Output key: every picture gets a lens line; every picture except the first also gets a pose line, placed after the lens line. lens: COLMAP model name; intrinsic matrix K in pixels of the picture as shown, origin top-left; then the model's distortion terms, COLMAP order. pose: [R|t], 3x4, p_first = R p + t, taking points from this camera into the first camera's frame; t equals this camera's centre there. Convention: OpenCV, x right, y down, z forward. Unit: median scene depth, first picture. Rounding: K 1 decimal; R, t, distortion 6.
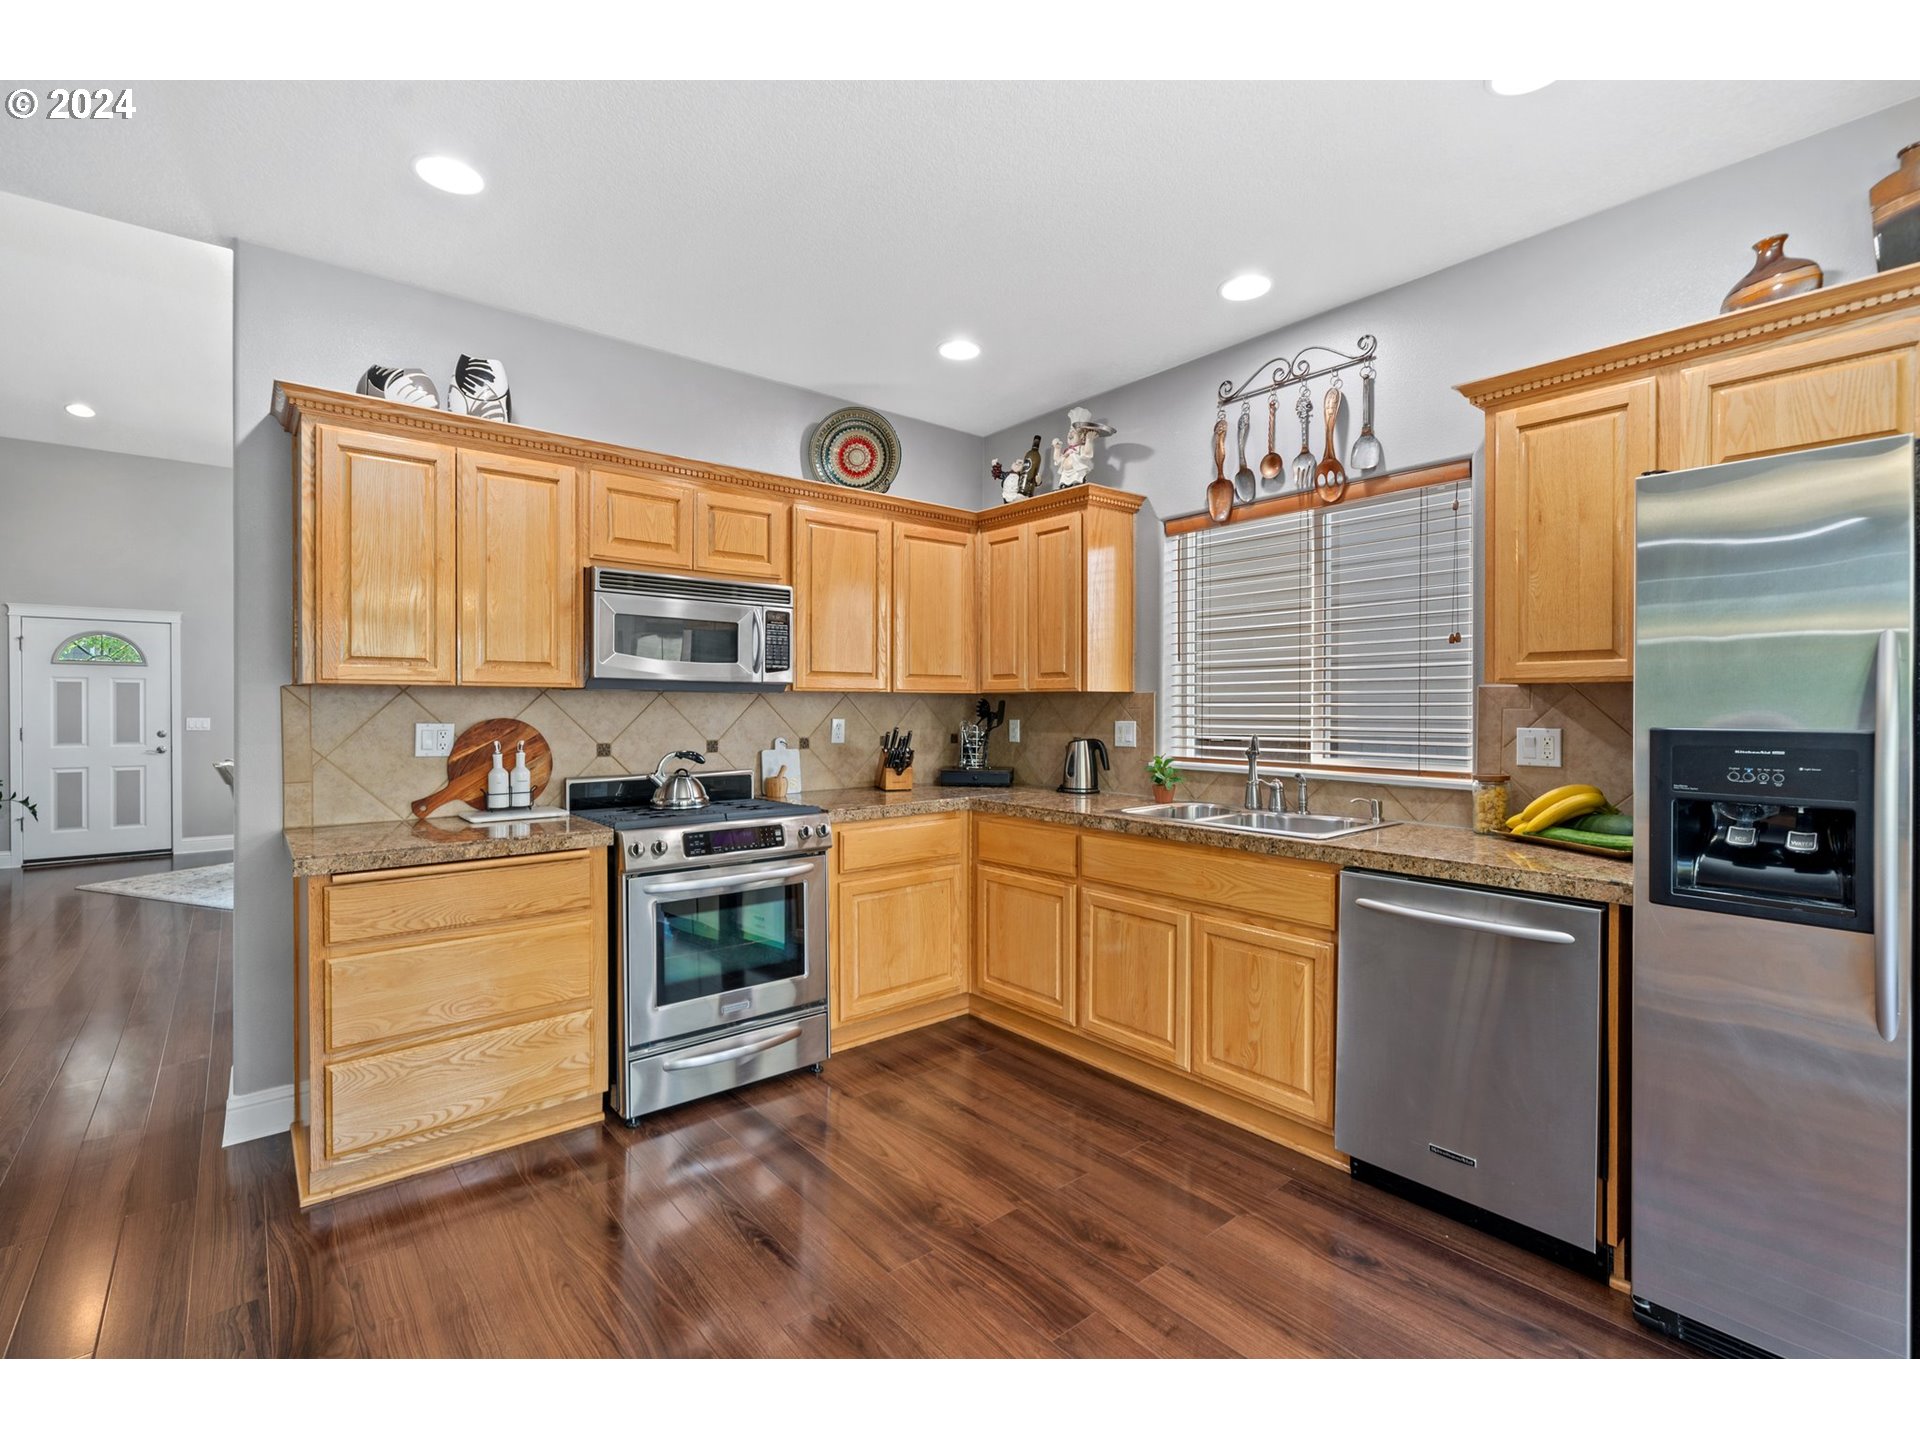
lens RADIAL K [[859.2, 0, 960.5], [0, 859.2, 710.3], [0, 0, 1]] dist [0.010622, -0.000587]
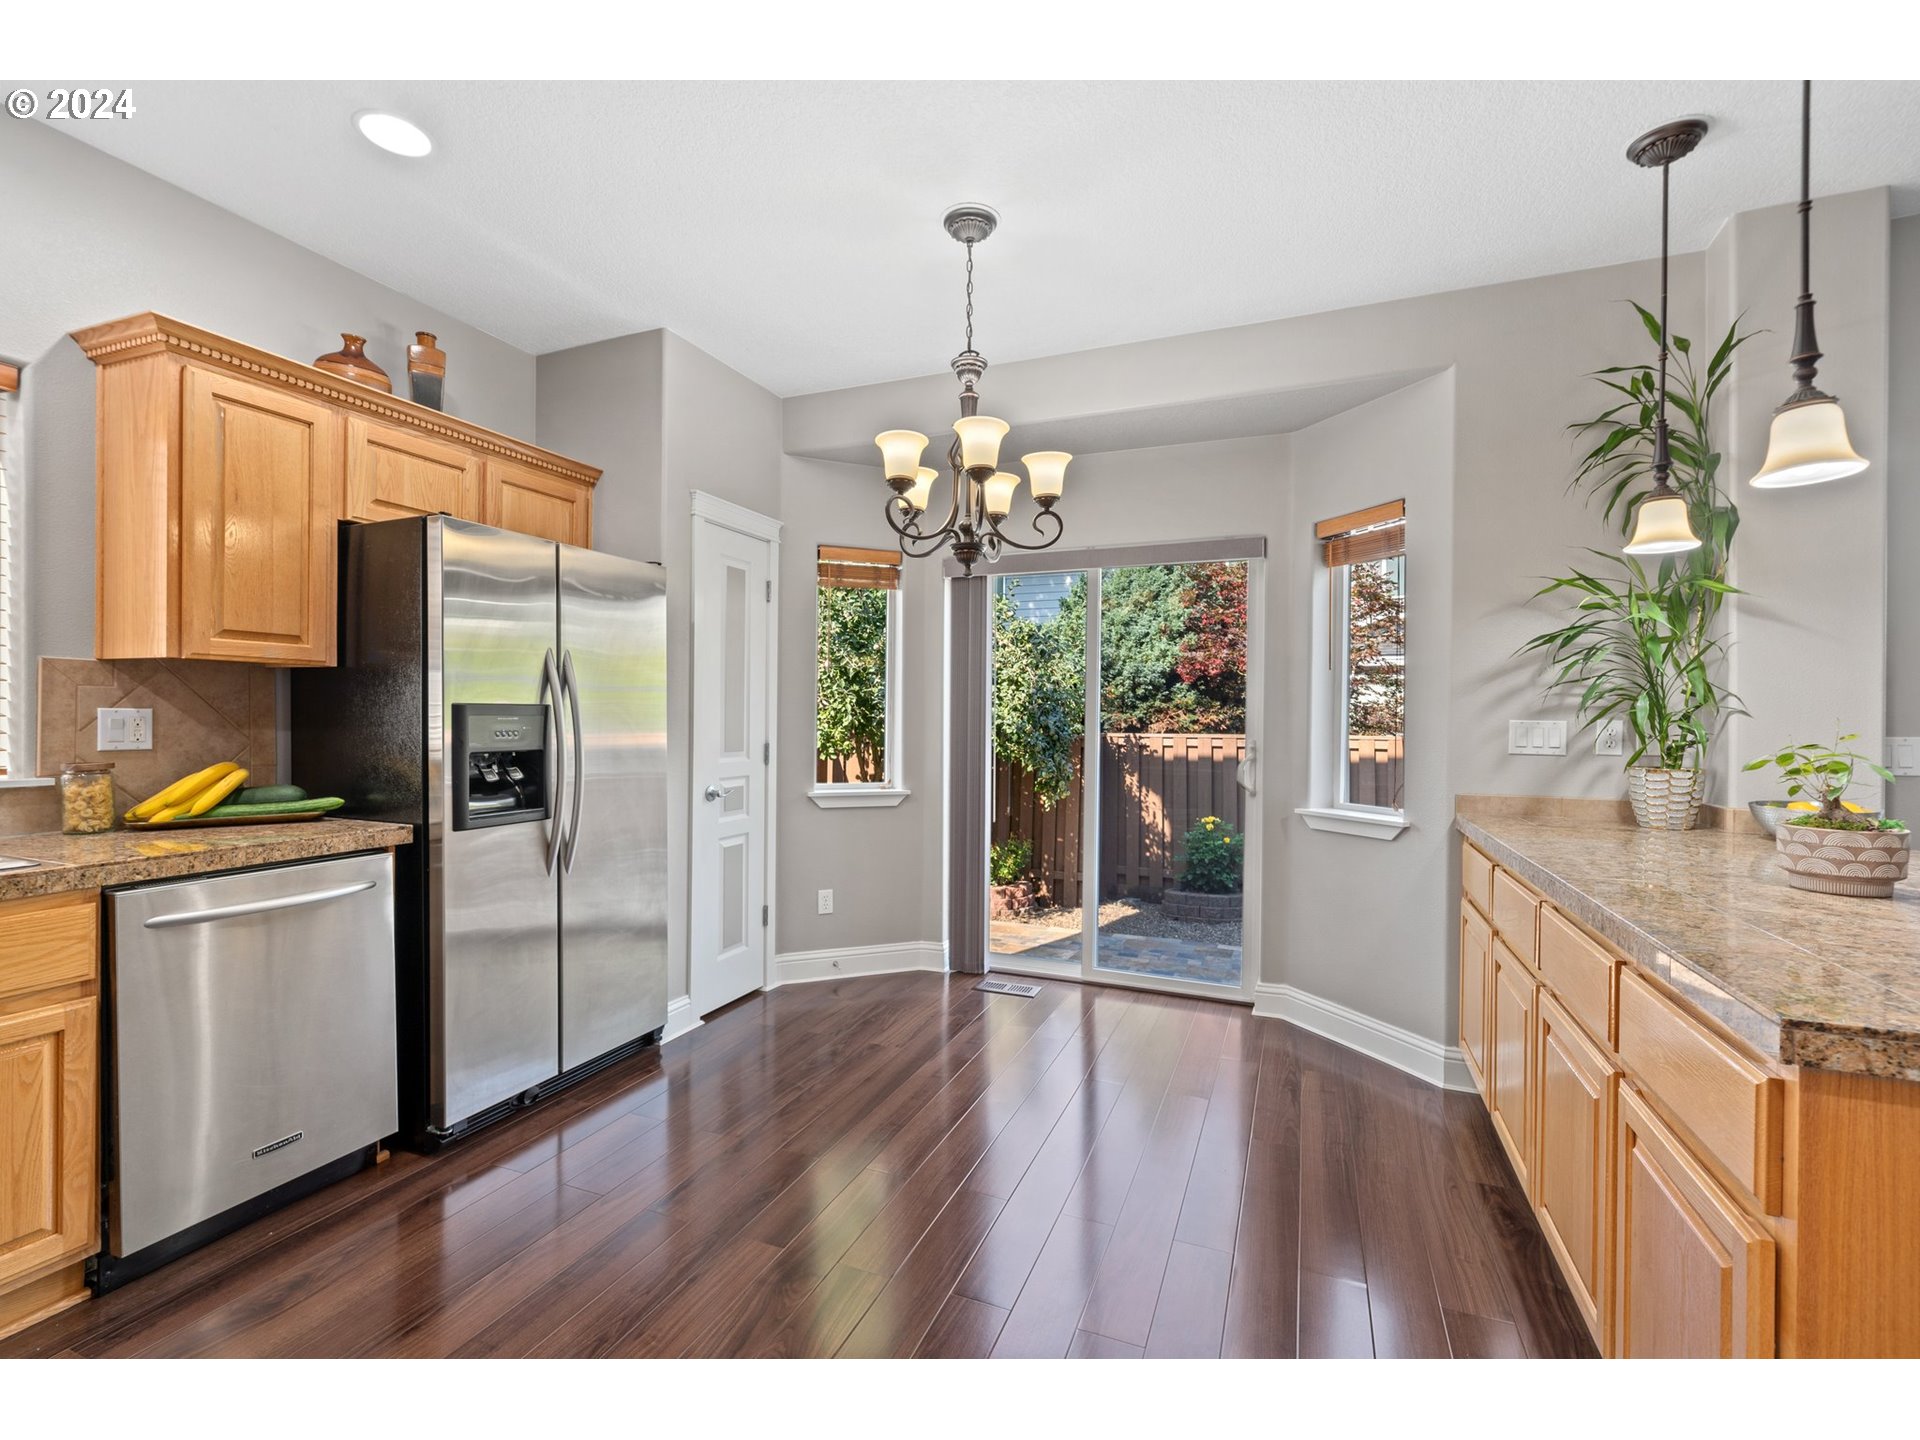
lens RADIAL K [[859.2, 0, 939.8], [0, 859.2, 717.3], [0, 0, 1]] dist [0.010622, -0.000587]
pose [[-0.447005, -0.001977, 0.894529, -0.495650], [-0.001952, 0.999997, 0.001234, 0.025903], [-0.894529, -0.001195, -0.447008, 0.607611]]
